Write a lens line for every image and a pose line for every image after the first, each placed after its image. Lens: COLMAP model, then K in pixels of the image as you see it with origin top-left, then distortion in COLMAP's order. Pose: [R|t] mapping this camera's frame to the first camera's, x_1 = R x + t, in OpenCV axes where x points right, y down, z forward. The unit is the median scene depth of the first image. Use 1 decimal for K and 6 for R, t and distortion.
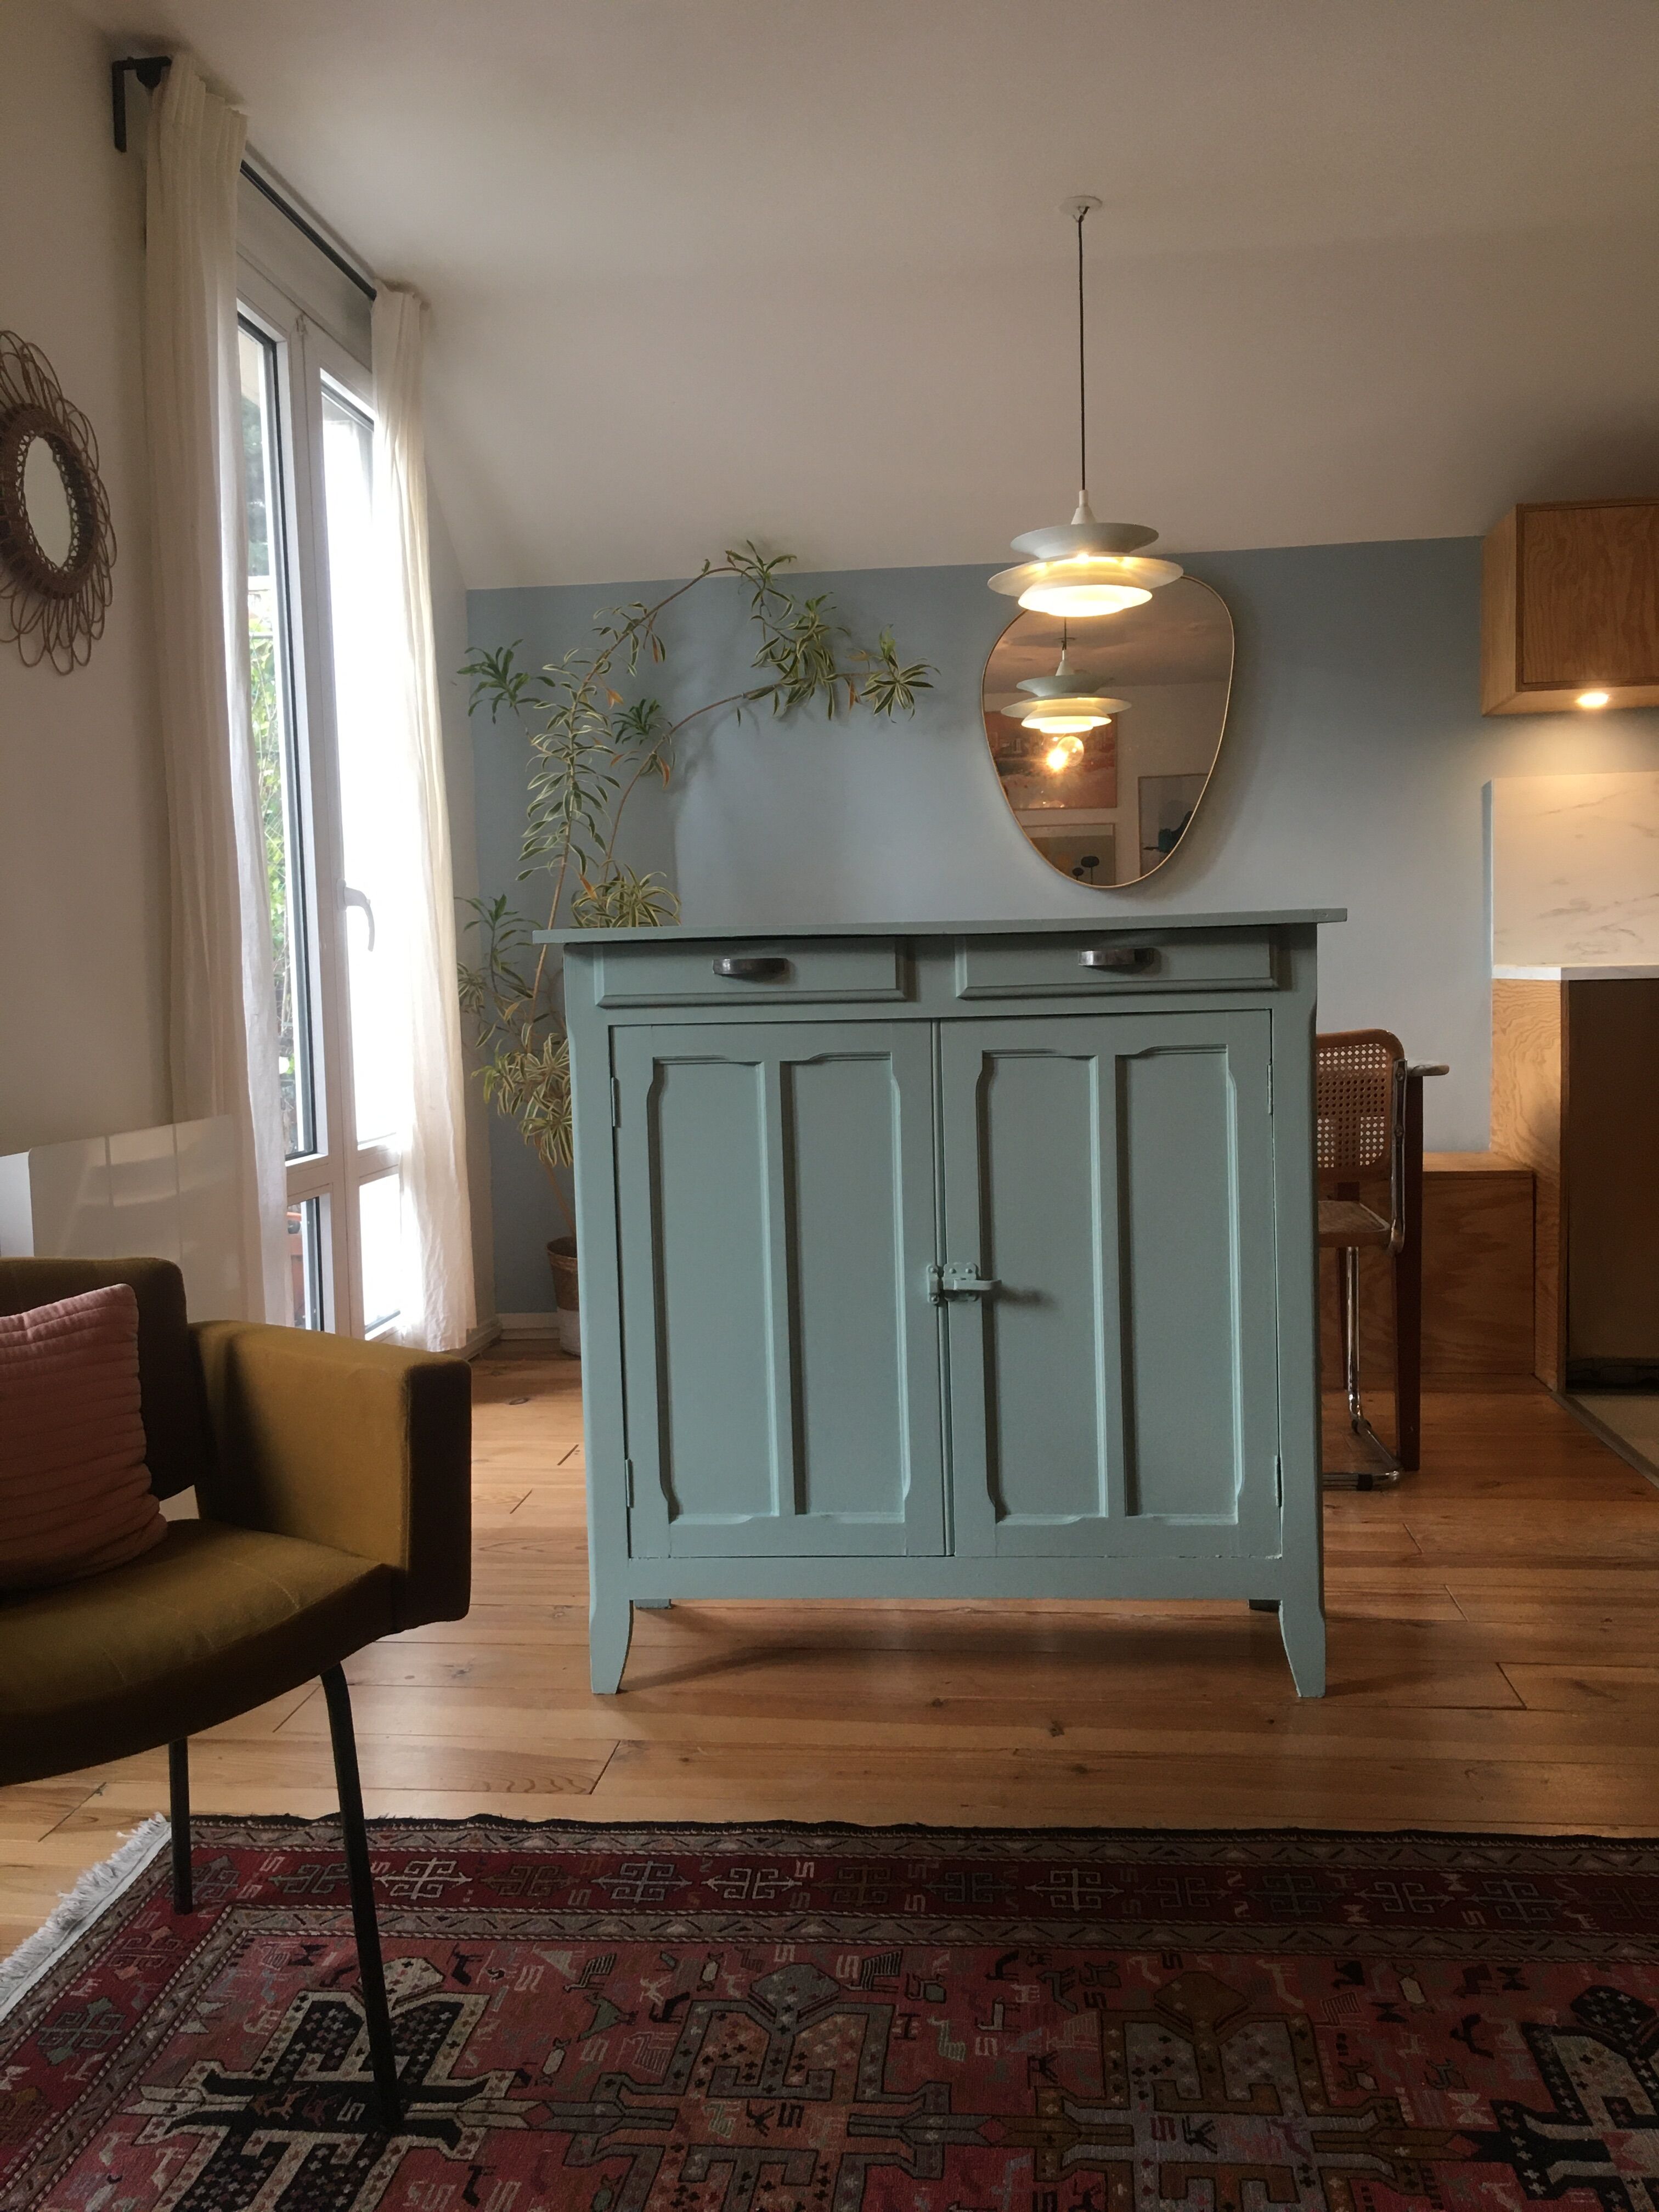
lens RADIAL K [[1876.3, 0, 826.1], [0, 1876.3, 1086.2], [0, 0, 1]] dist [0.068444, -0.120590]
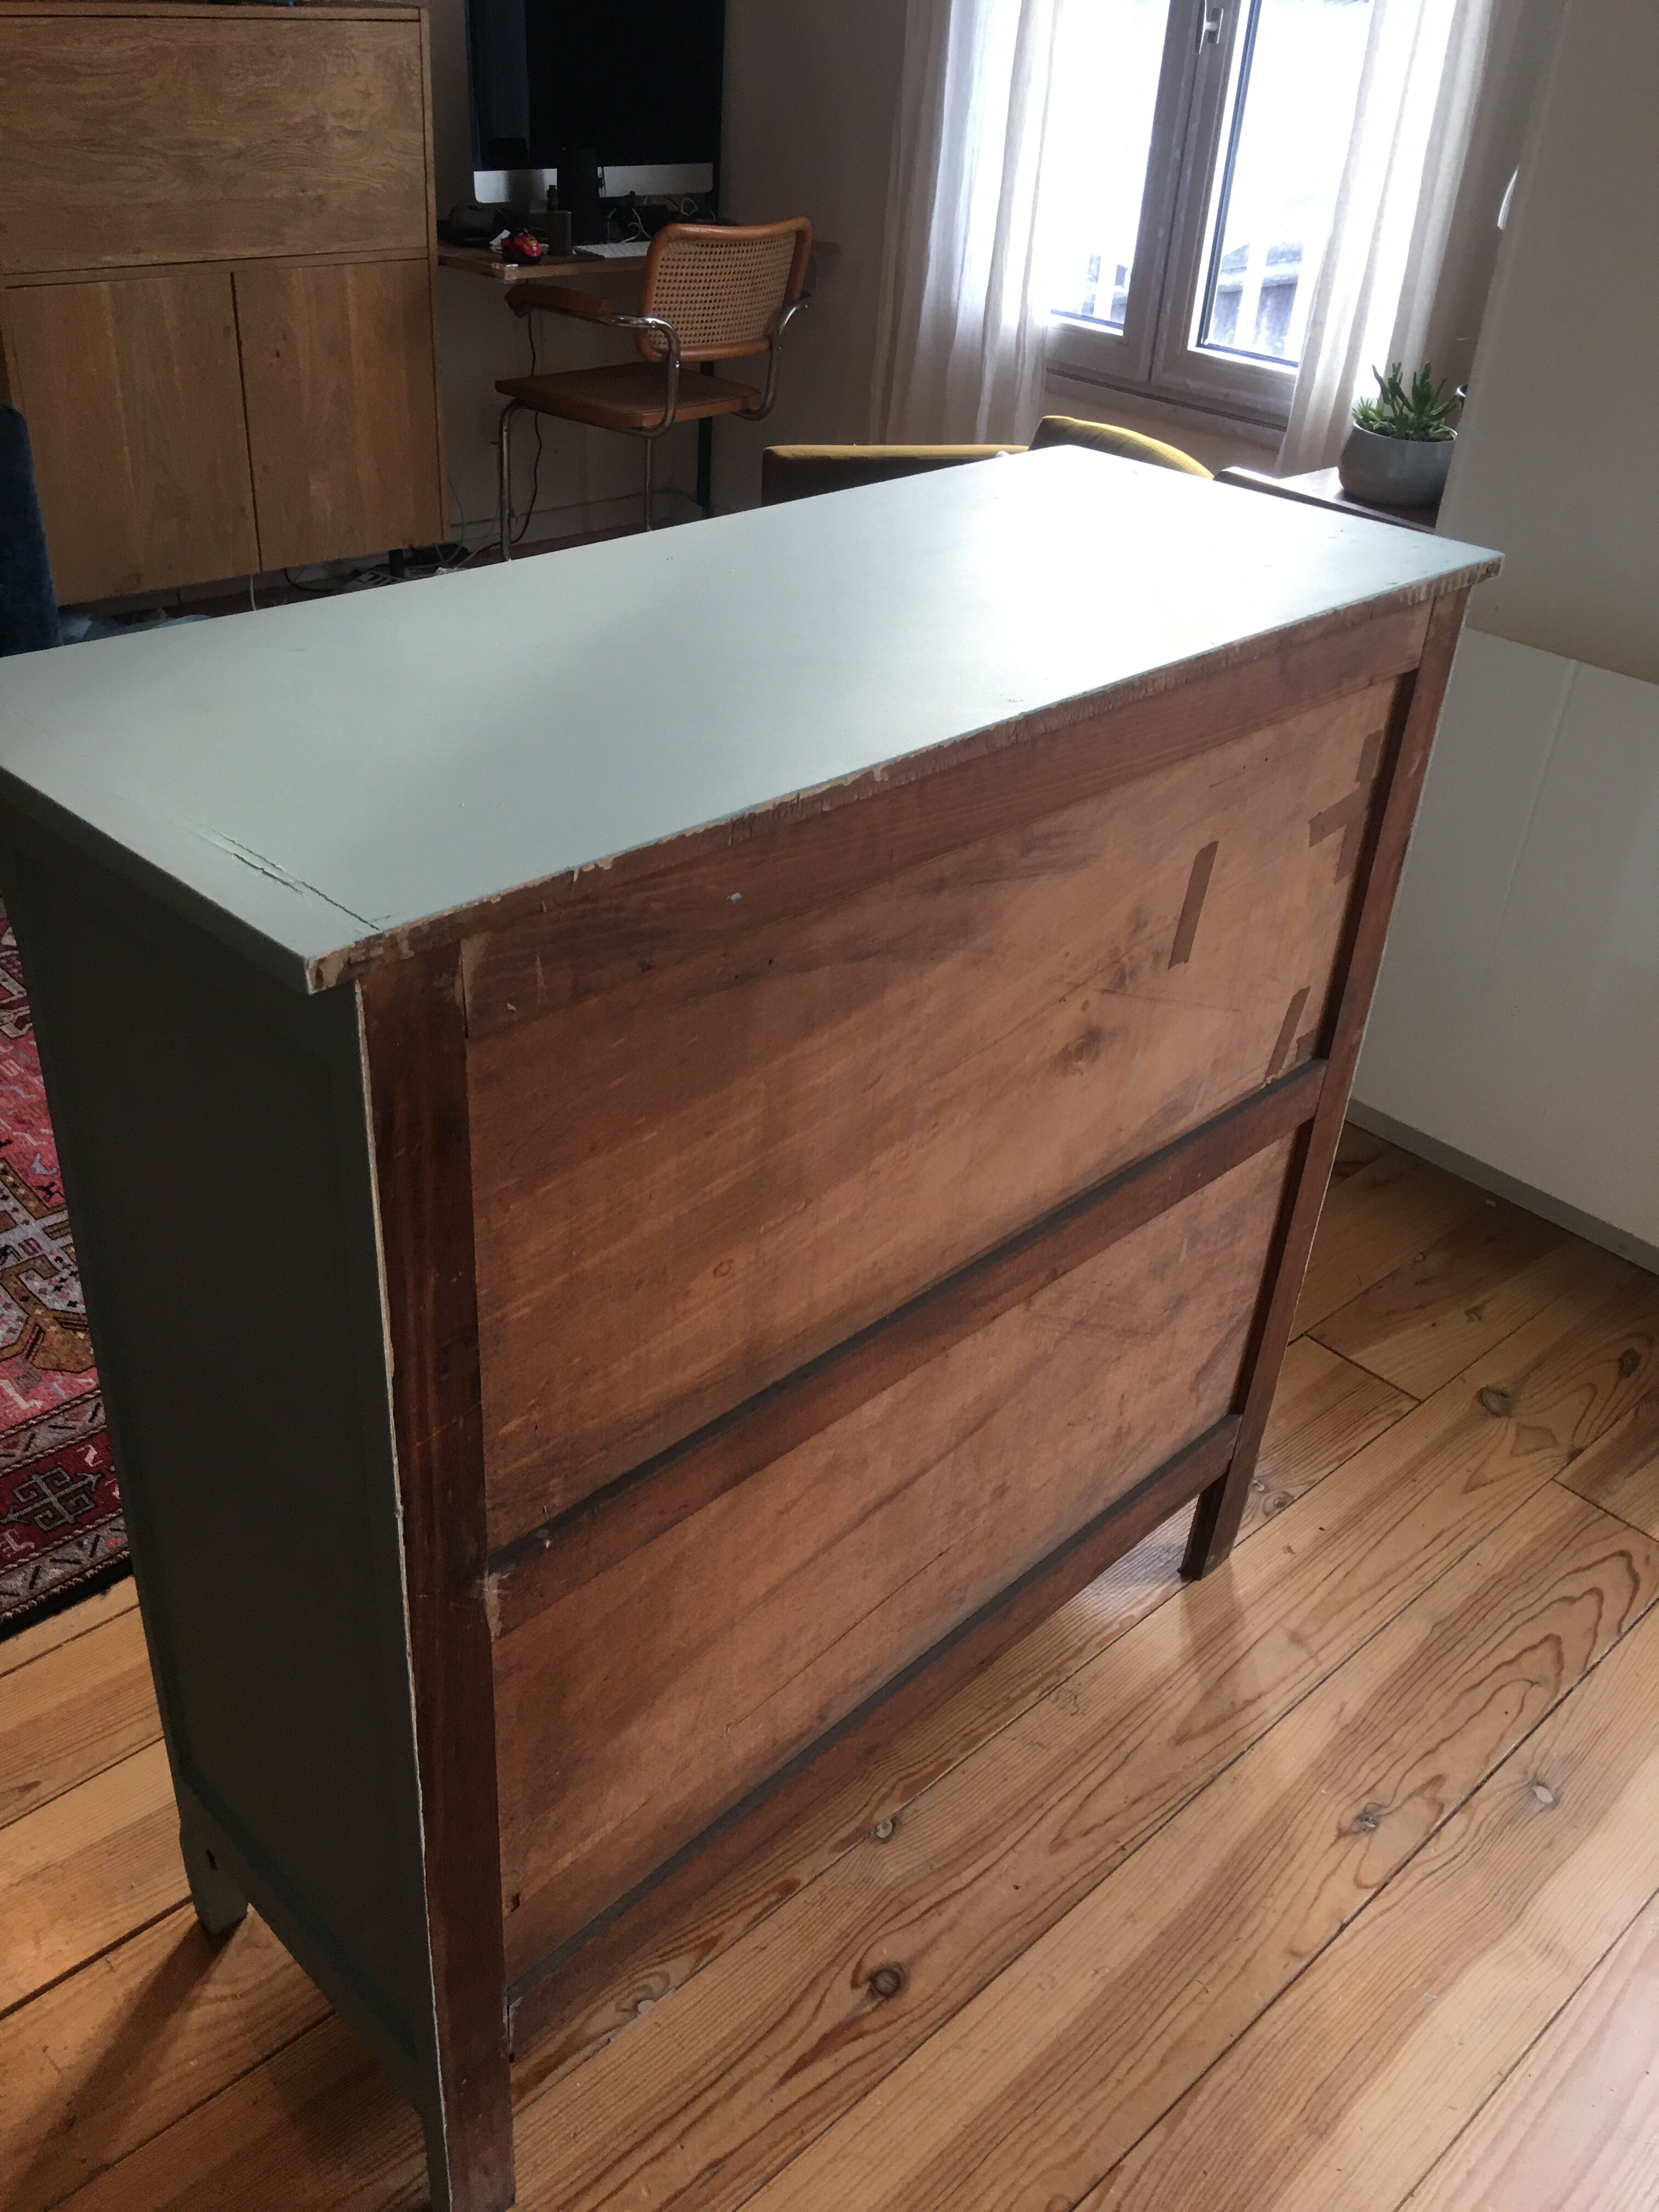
lens RADIAL K [[1876.3, 0, 828.1], [0, 1876.3, 1104.3], [0, 0, 1]] dist [0.068444, -0.120590]
pose [[-0.649803, 0.398114, -0.647504, 0.248177], [-0.089401, 0.805921, 0.585234, -0.161421], [0.754827, 0.438175, -0.488098, 0.778711]]
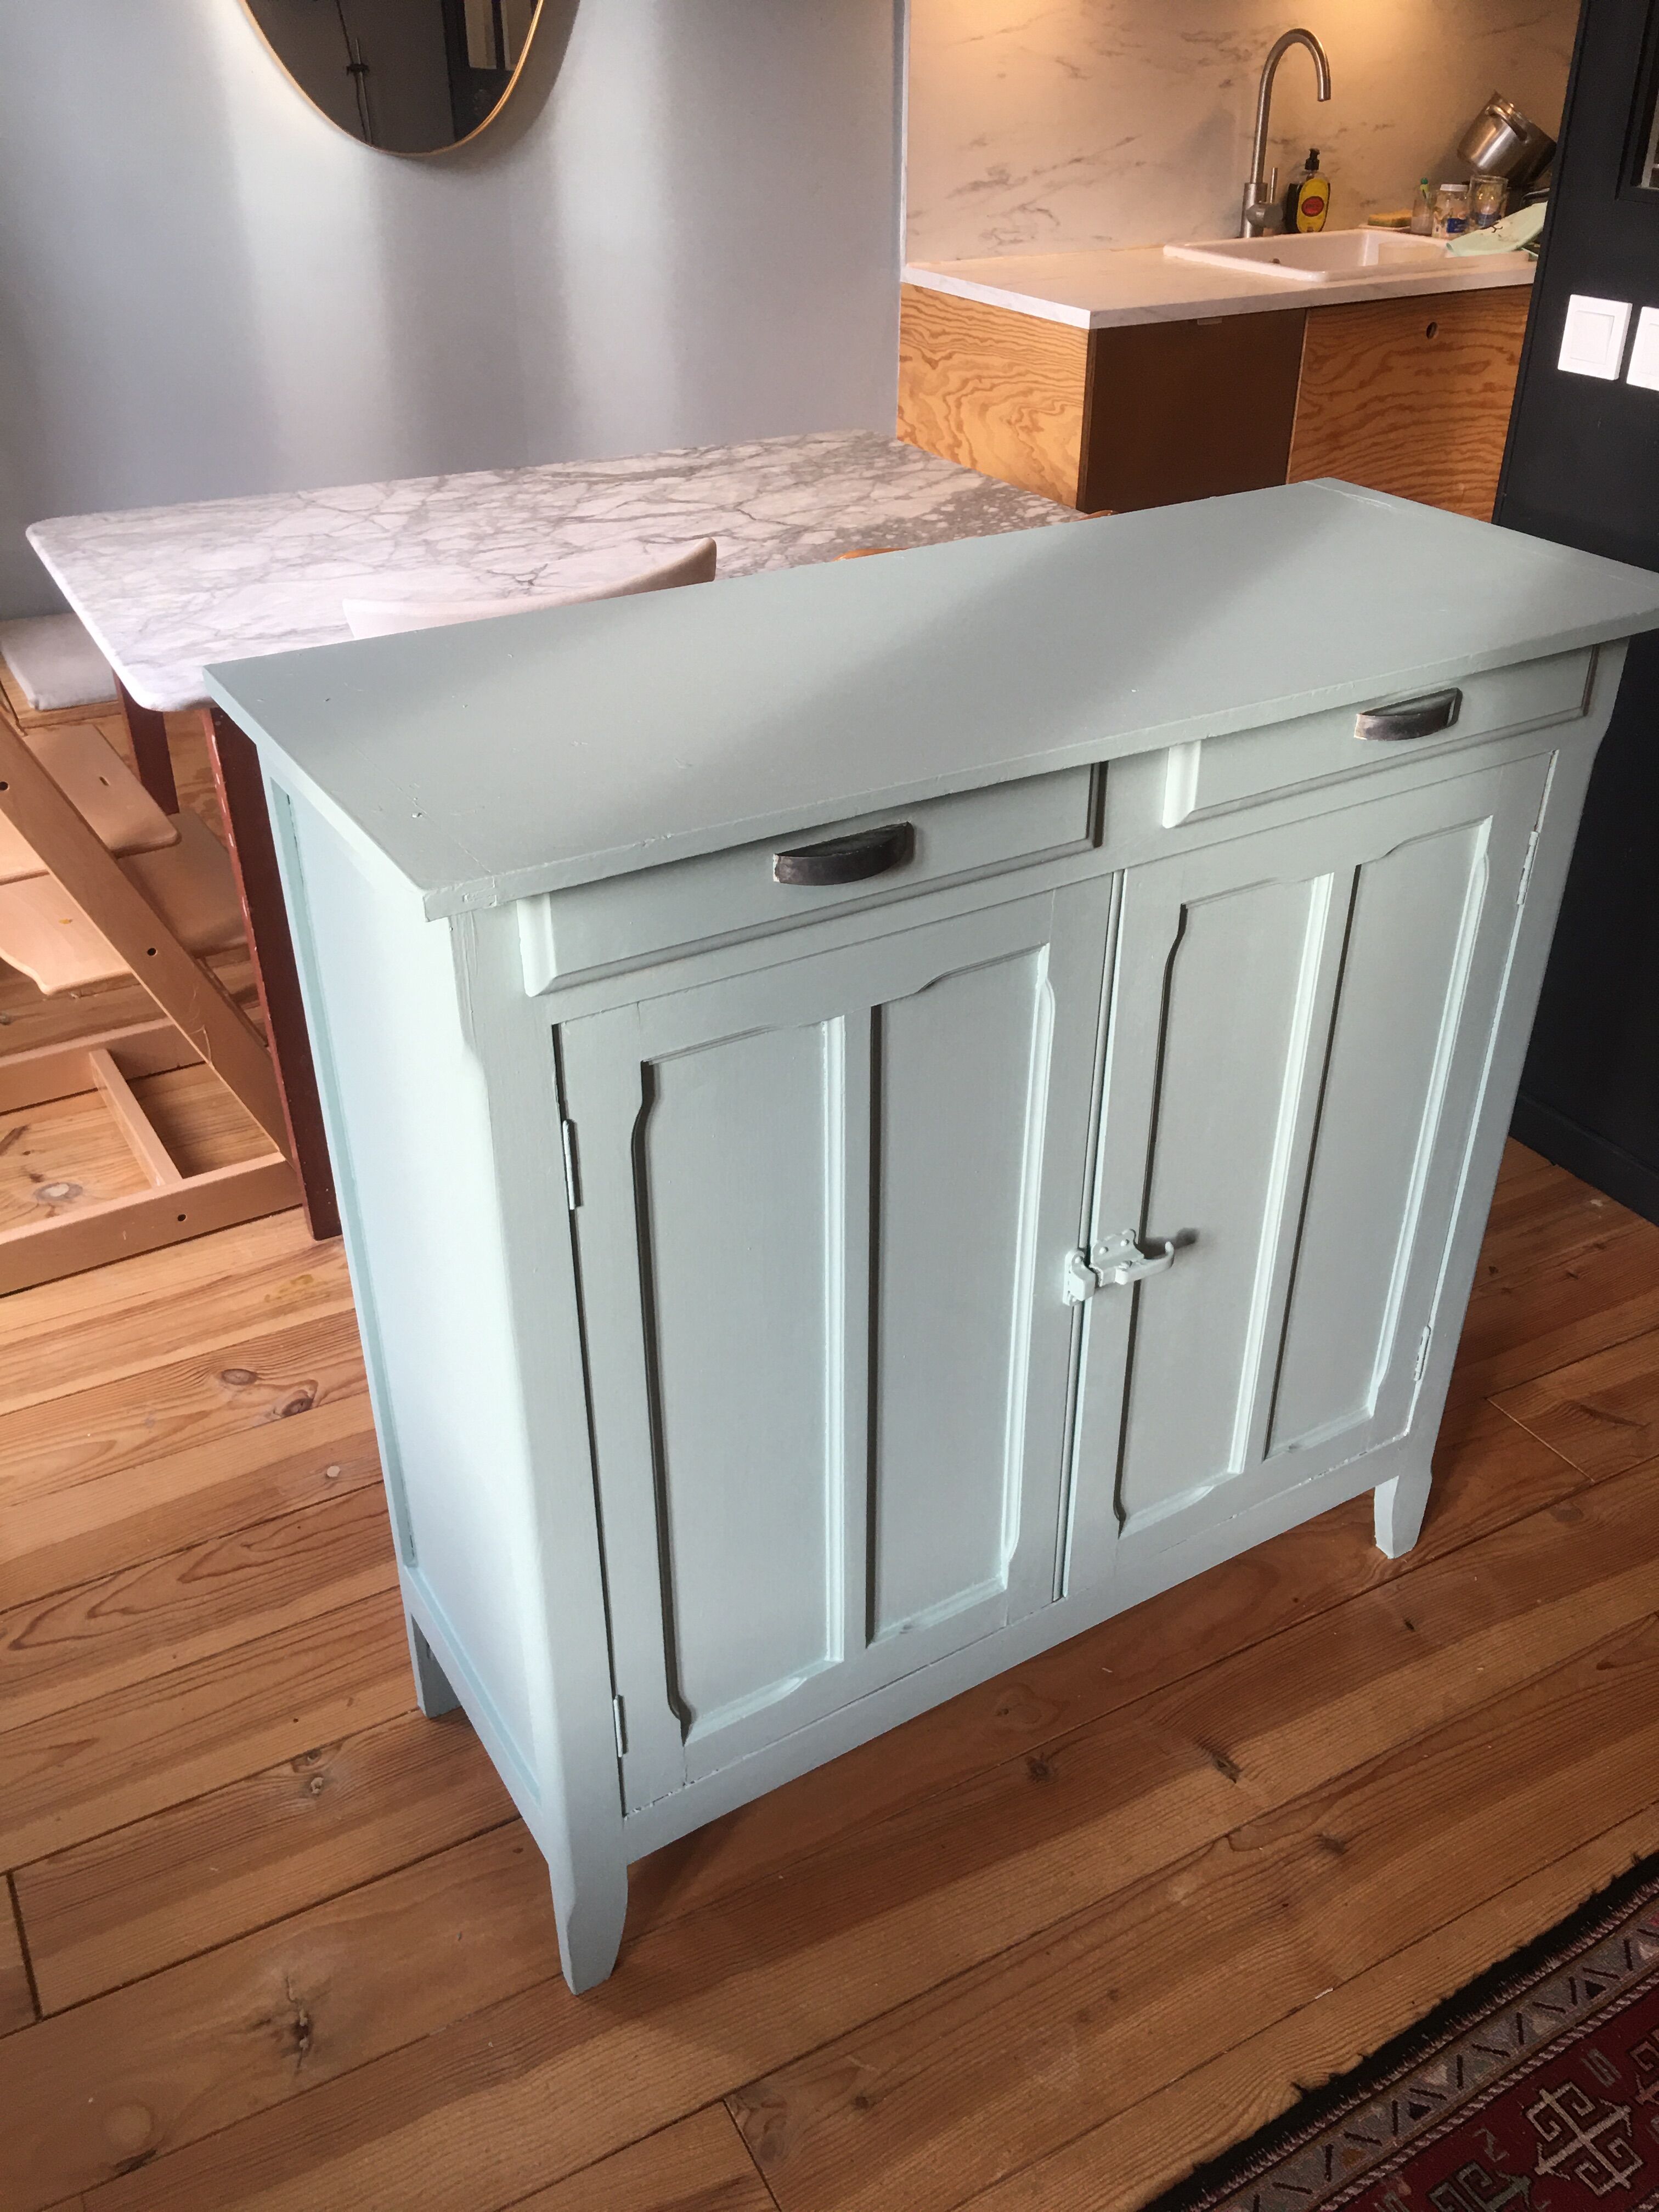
lens RADIAL K [[1876.3, 0, 838.2], [0, 1876.3, 1094.0], [0, 0, 1]] dist [0.068444, -0.120590]
pose [[0.813000, -0.276964, 0.512174, -0.170860], [0.012504, 0.887727, 0.460200, -0.129546], [-0.582129, -0.367738, 0.725186, 0.363464]]
